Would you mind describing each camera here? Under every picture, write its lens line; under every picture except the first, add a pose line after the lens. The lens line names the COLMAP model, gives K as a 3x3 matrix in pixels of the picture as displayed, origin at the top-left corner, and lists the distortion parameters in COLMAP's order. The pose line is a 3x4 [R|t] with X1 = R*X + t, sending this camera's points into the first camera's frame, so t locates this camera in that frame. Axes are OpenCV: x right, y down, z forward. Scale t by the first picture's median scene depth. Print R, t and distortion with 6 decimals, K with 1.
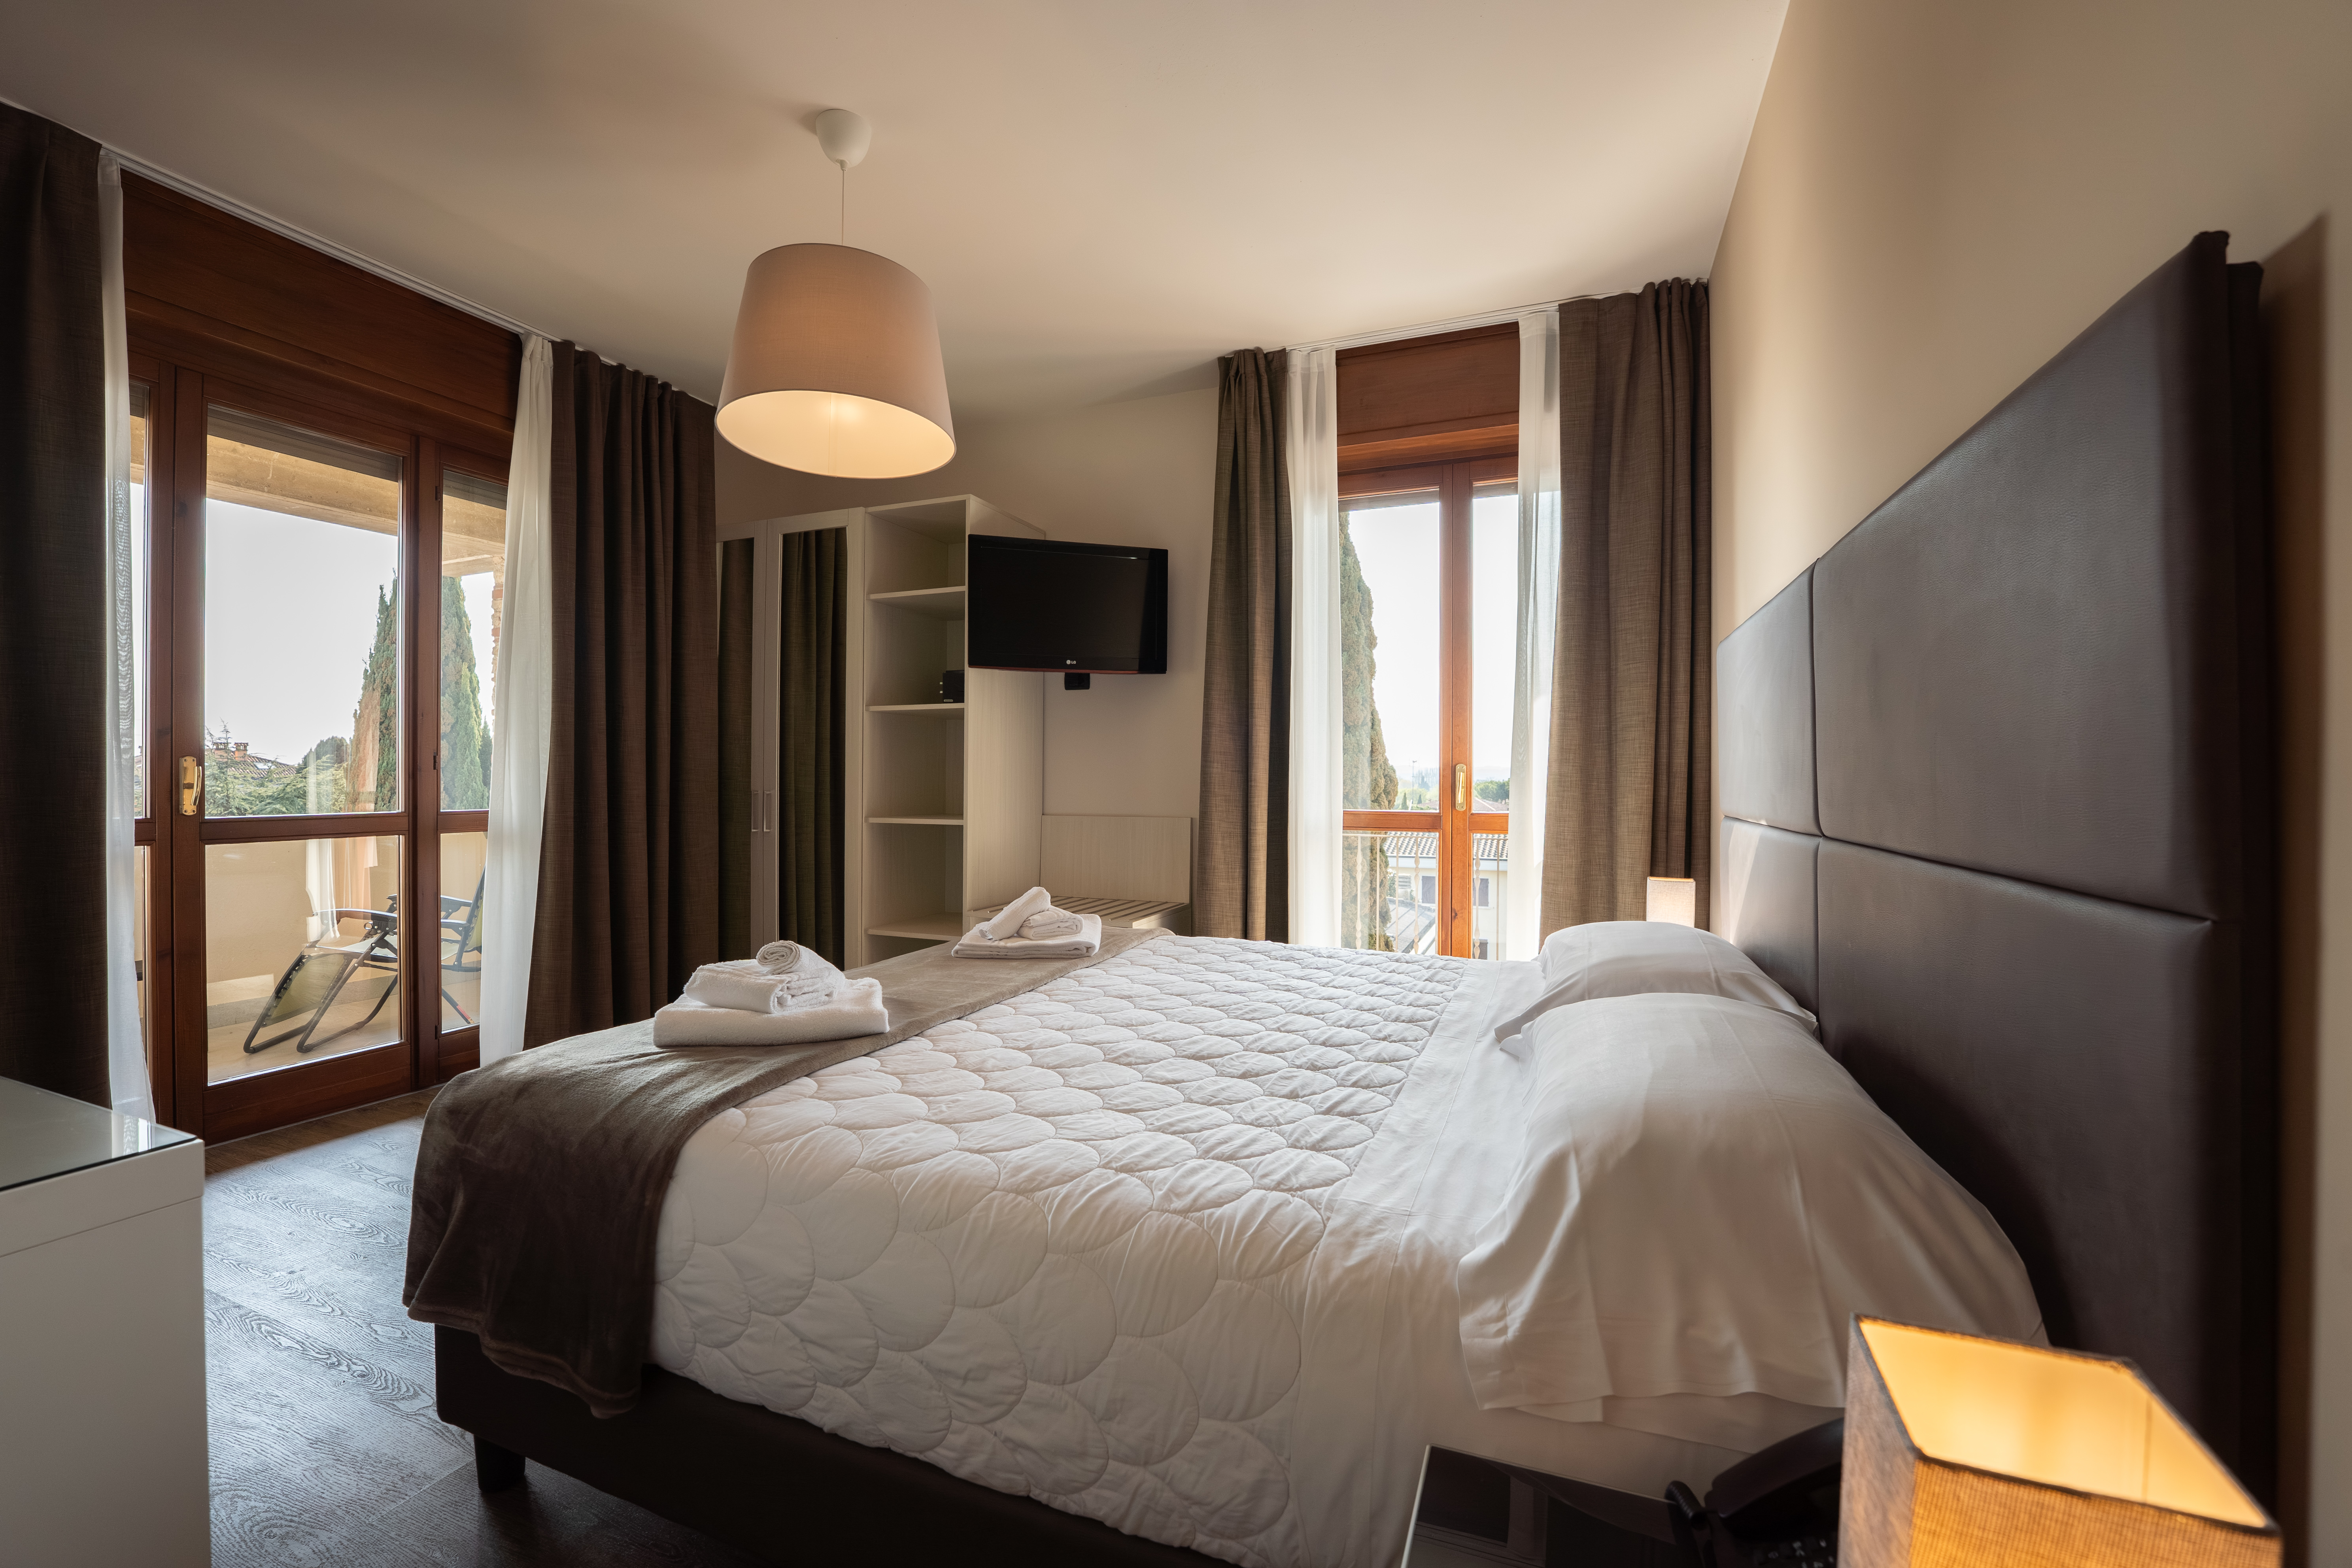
lens RADIAL K [[968.6, 0, 1172.7], [0, 968.6, 786.0], [0, 0, 1]] dist [-0.000403, -0.000147]
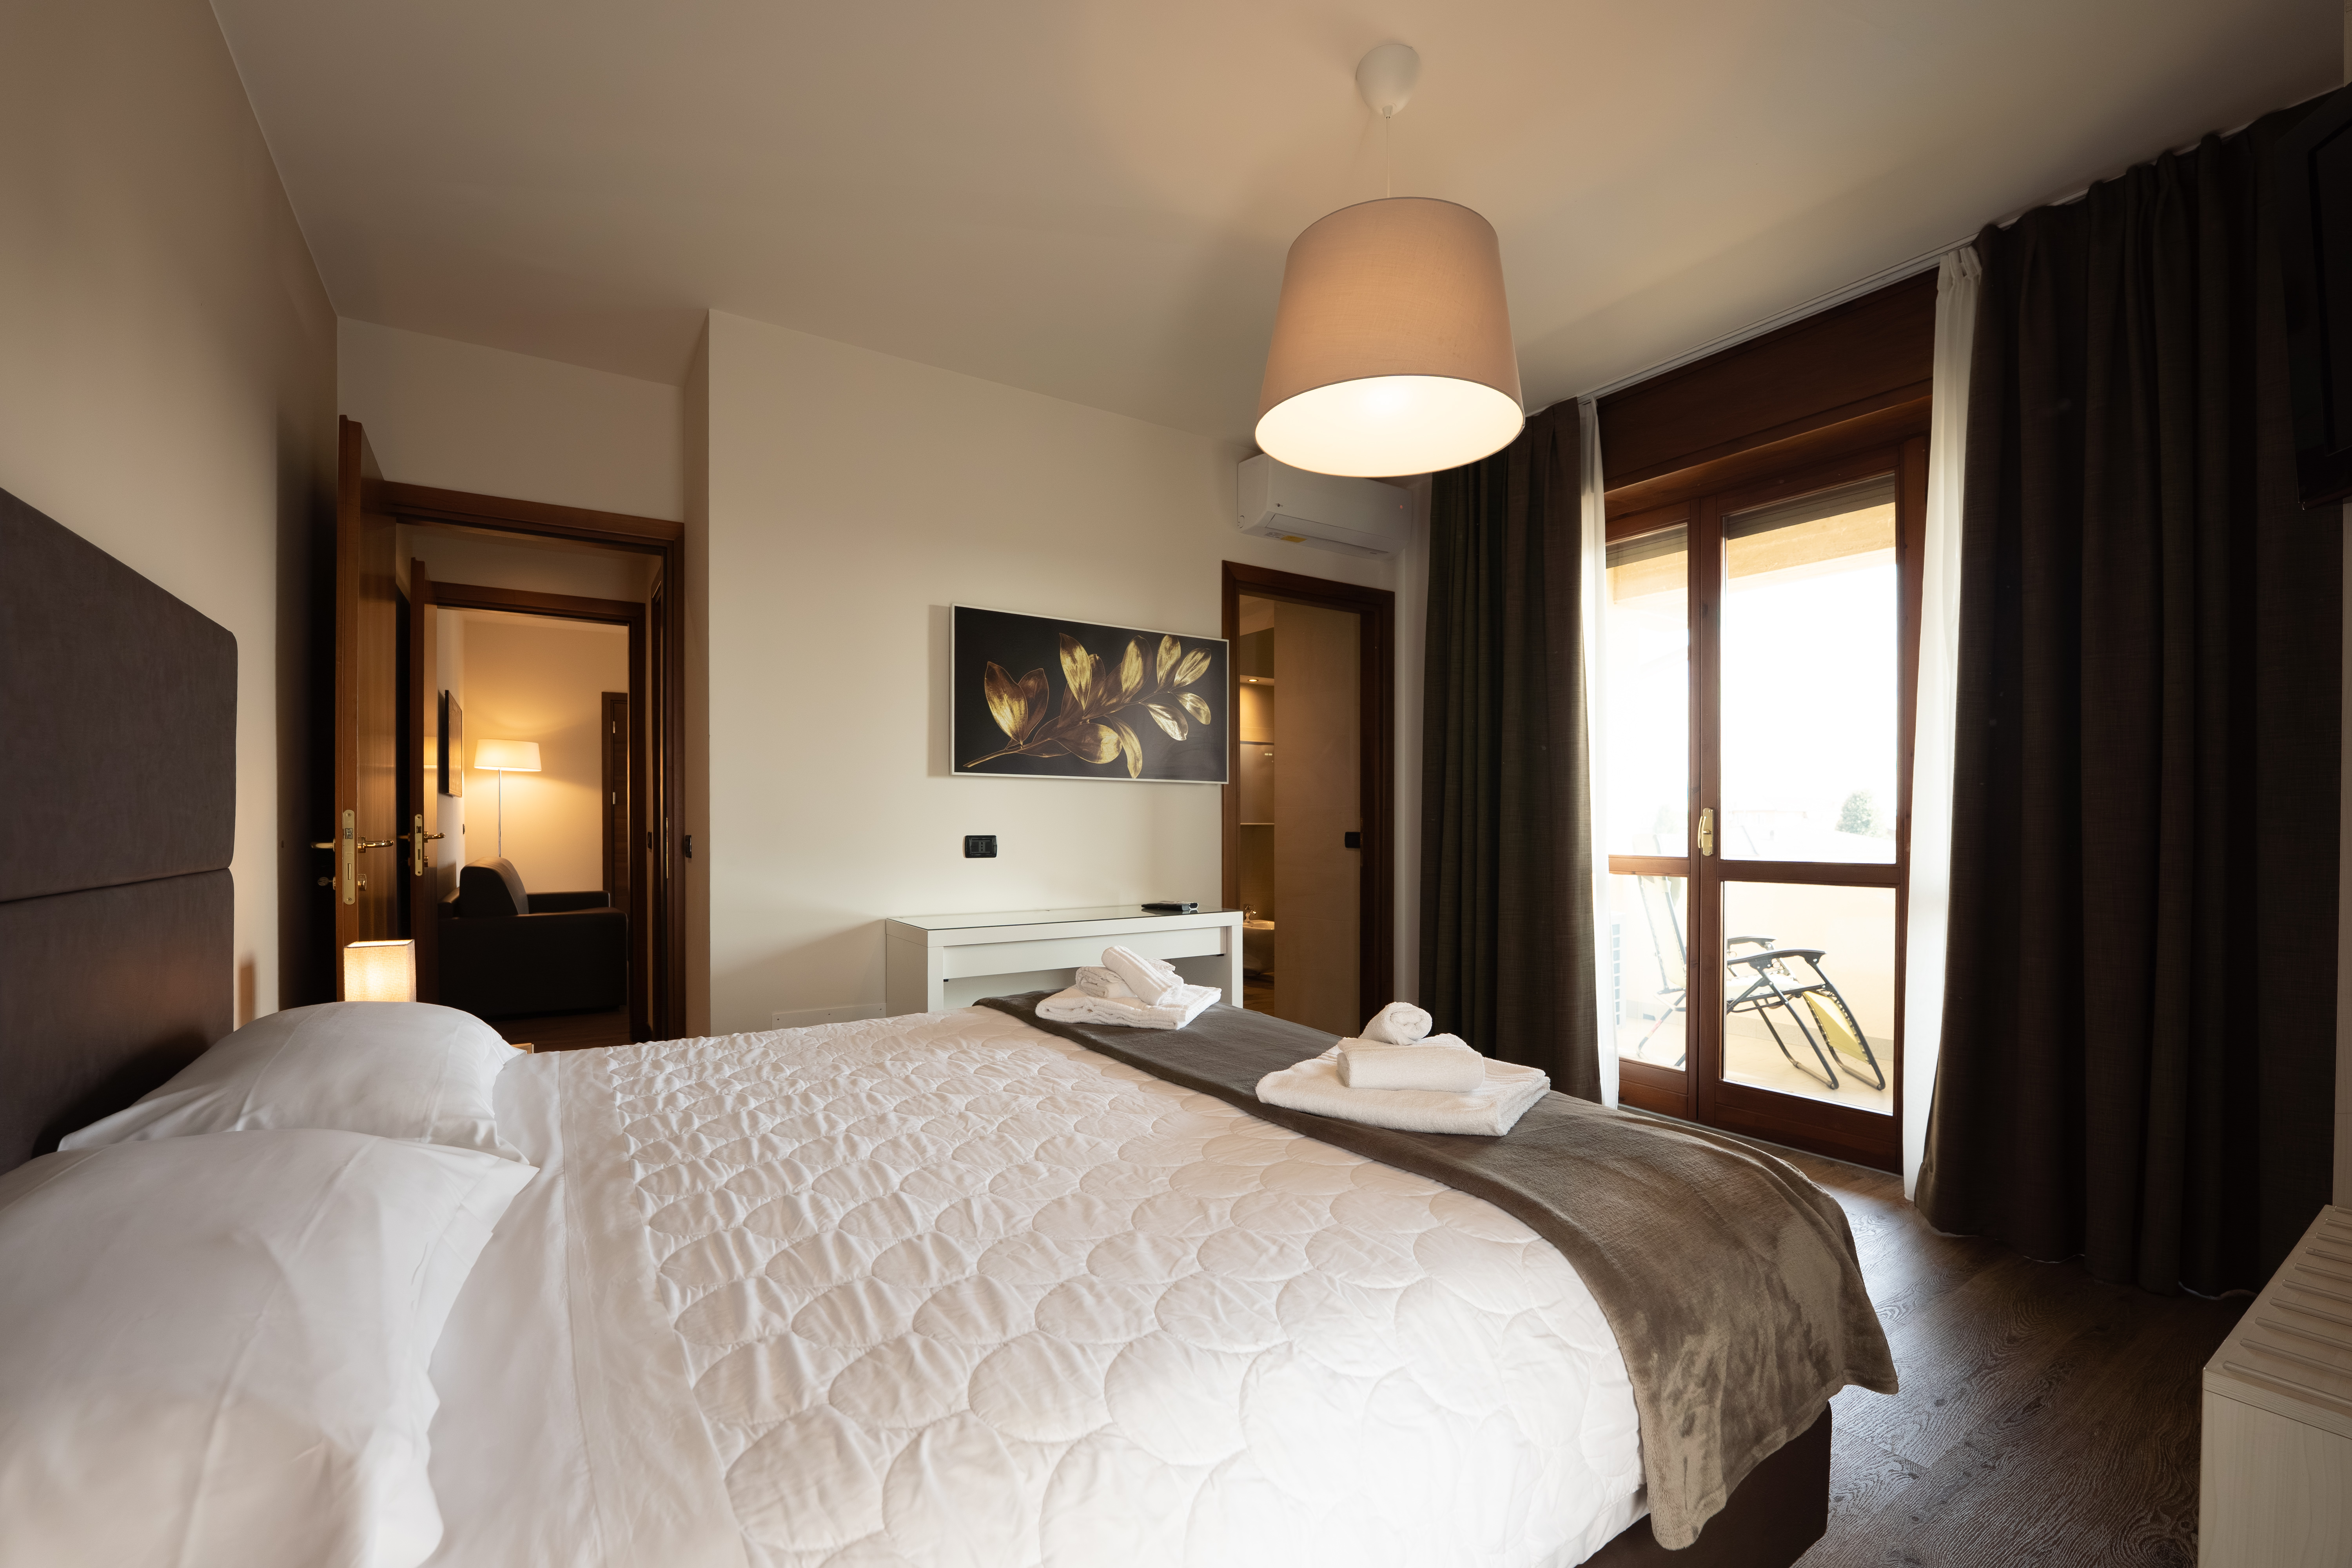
lens RADIAL K [[968.6, 0, 1180.1], [0, 968.6, 825.1], [0, 0, 1]] dist [-0.000403, -0.000147]
pose [[-0.562230, 0.002390, -0.826978, 0.366072], [-0.007117, 0.999945, 0.007728, -0.012751], [0.826951, 0.010230, -0.562182, 1.042877]]
